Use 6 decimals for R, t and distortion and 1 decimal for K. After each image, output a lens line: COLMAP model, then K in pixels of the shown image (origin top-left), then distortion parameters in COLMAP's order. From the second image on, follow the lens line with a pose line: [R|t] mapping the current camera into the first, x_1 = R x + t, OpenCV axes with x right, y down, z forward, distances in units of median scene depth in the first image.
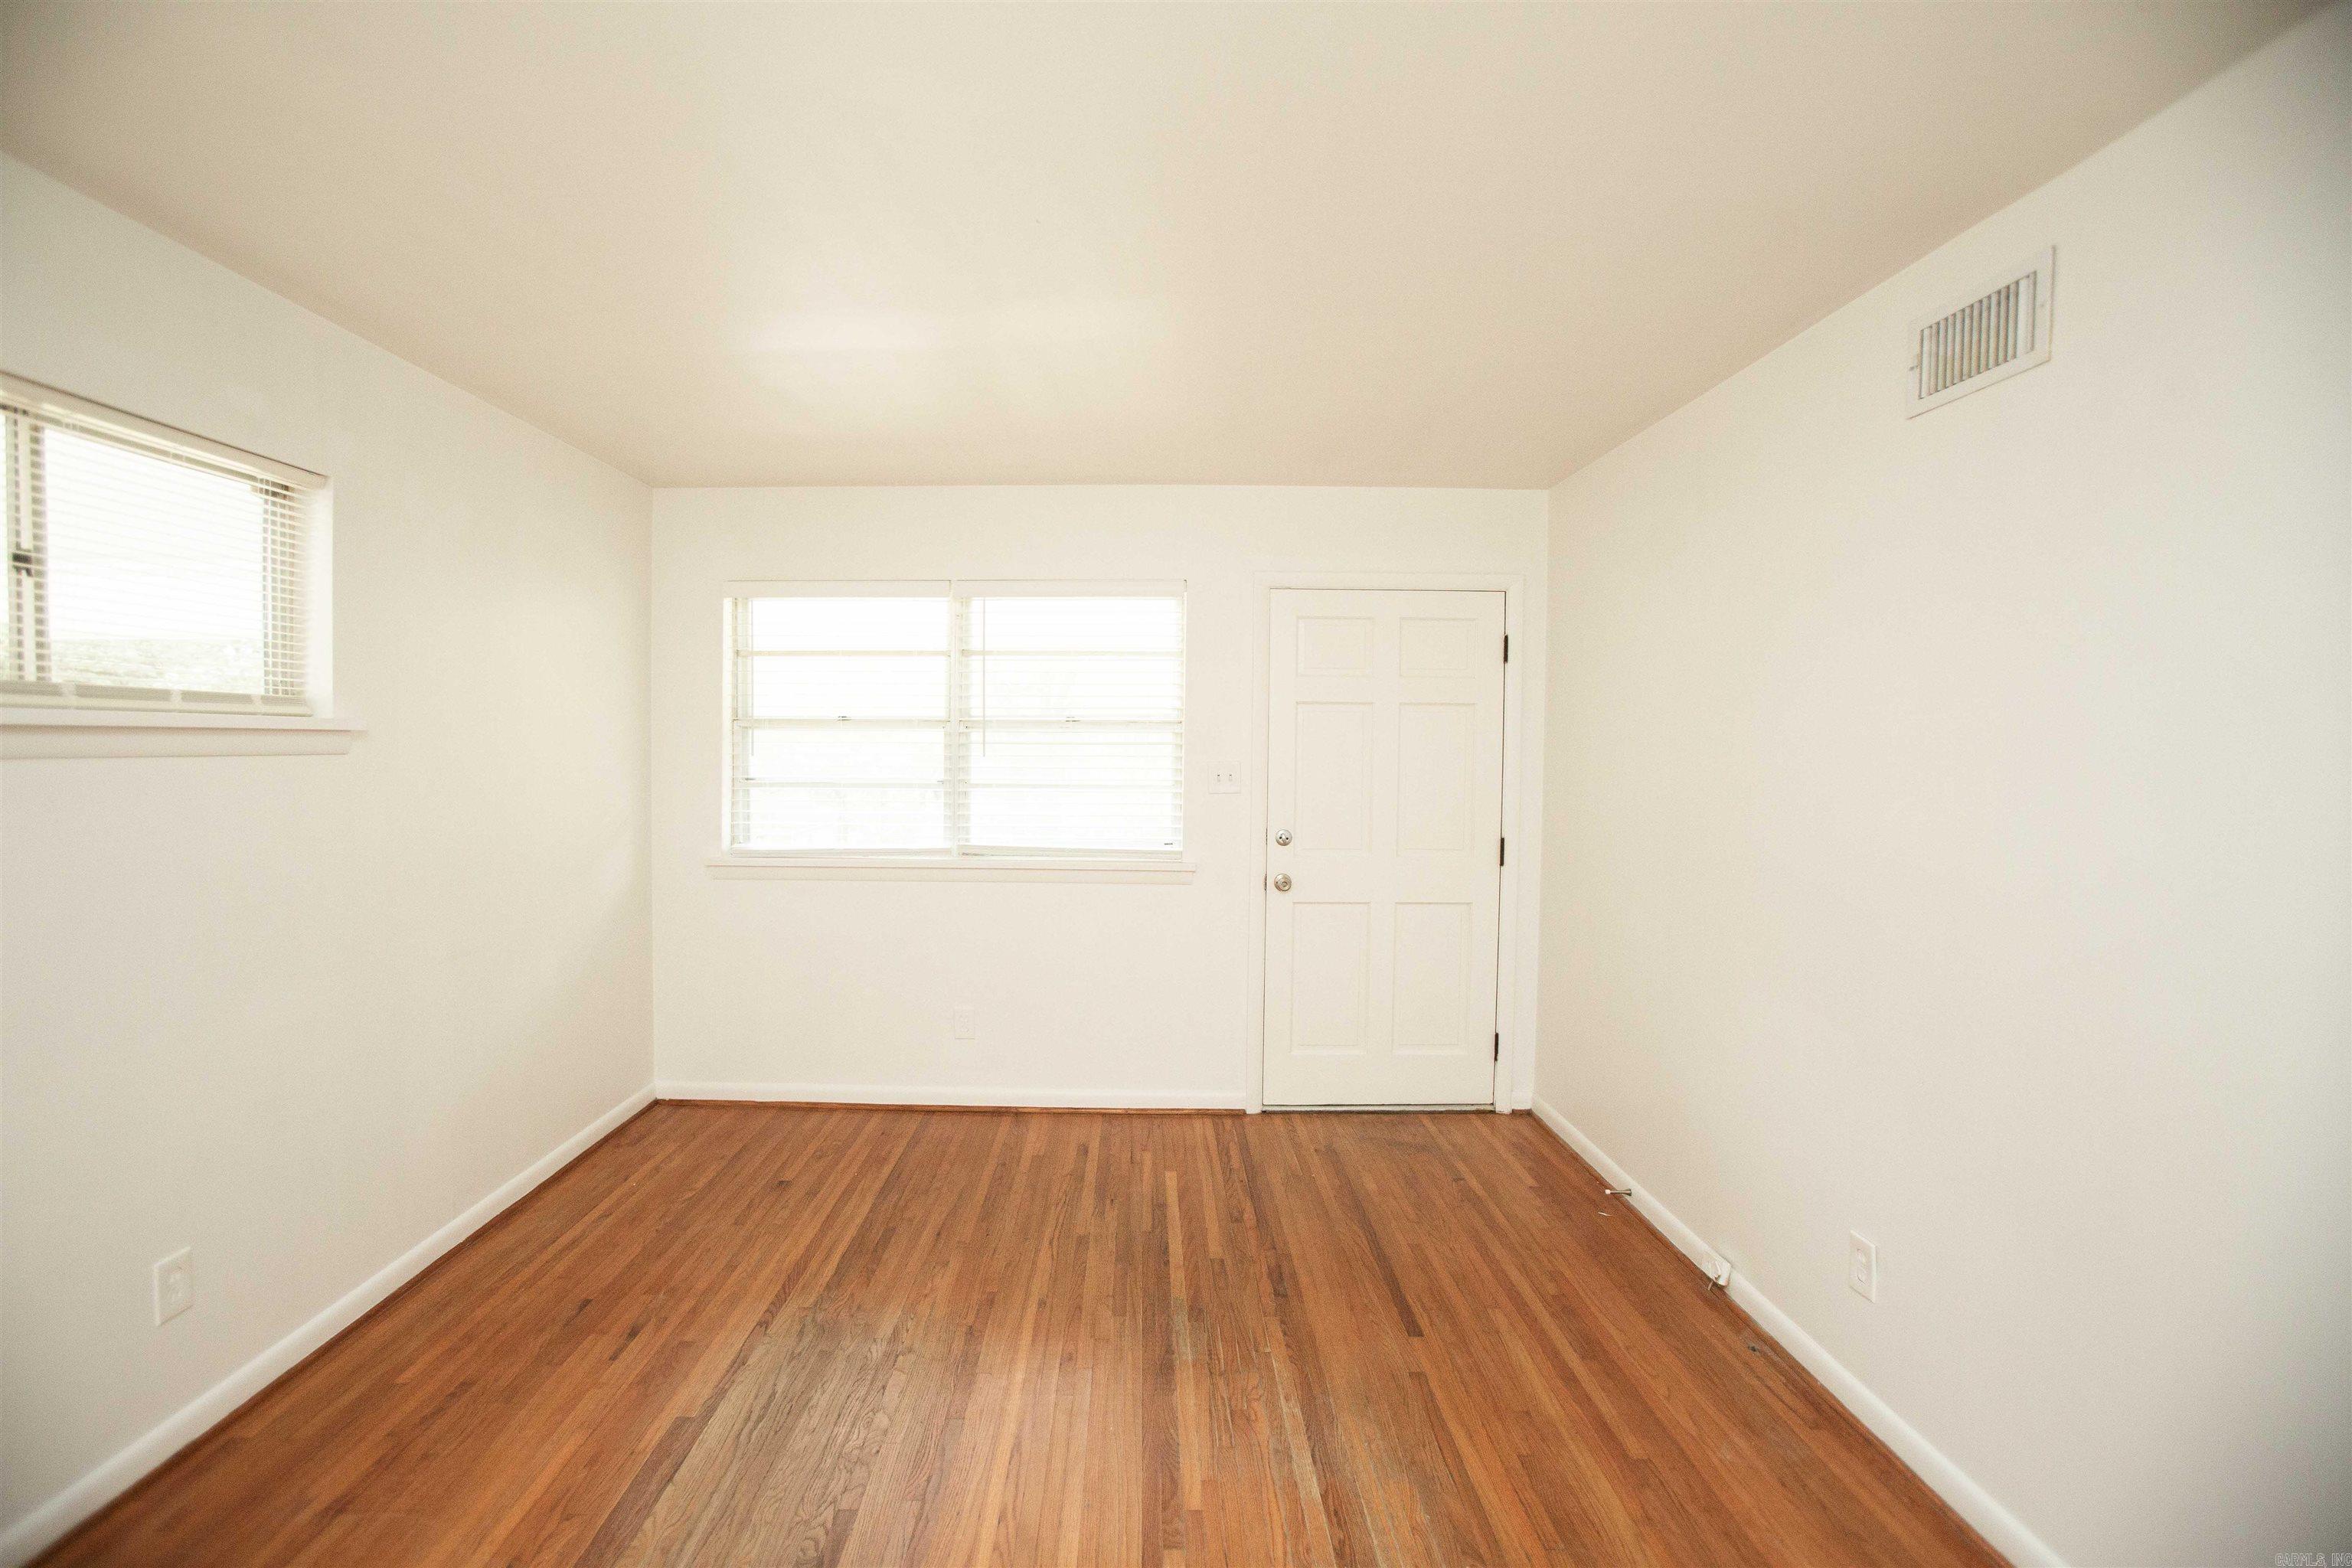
lens RADIAL K [[1089.1, 0, 1138.7], [0, 1089.1, 784.7], [0, 0, 1]] dist [-0.078282, 0.036779]
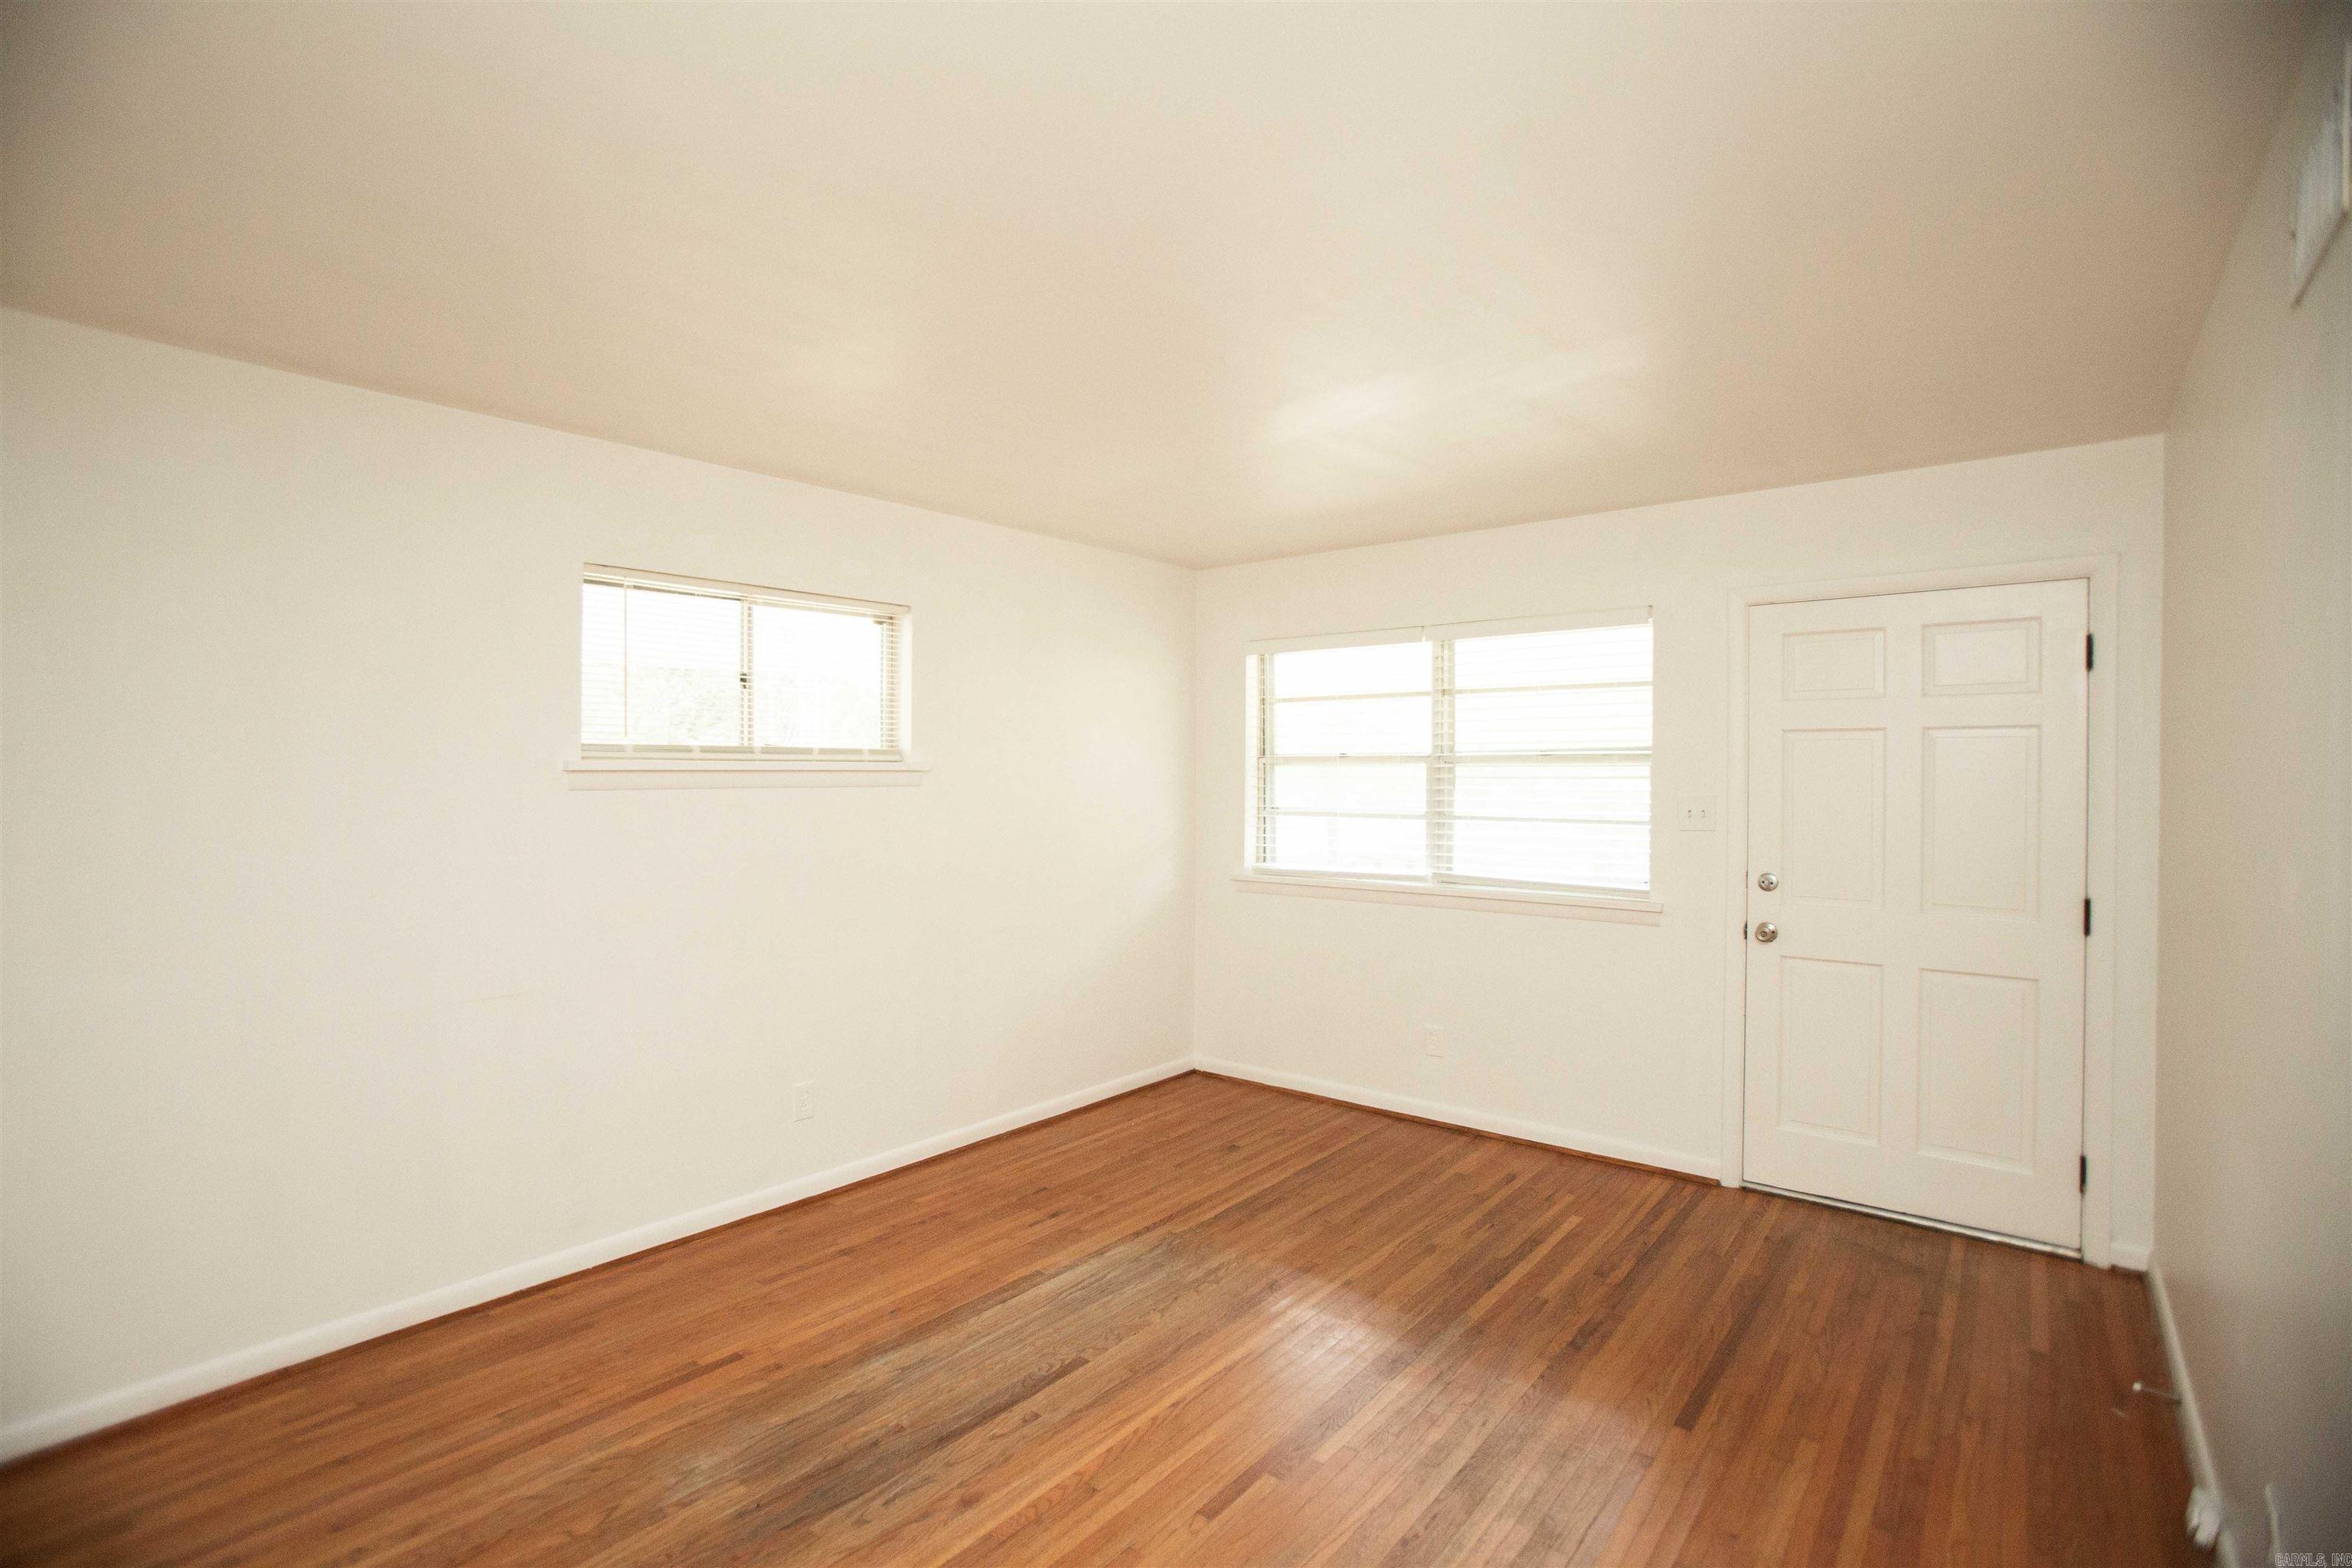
lens RADIAL K [[1089.1, 0, 1138.7], [0, 1089.1, 784.7], [0, 0, 1]] dist [-0.078282, 0.036779]
pose [[0.766424, -0.000710, -0.642334, 0.346016], [-0.019588, 0.999508, -0.024477, 0.000786], [0.642036, 0.031342, 0.766034, -0.000935]]
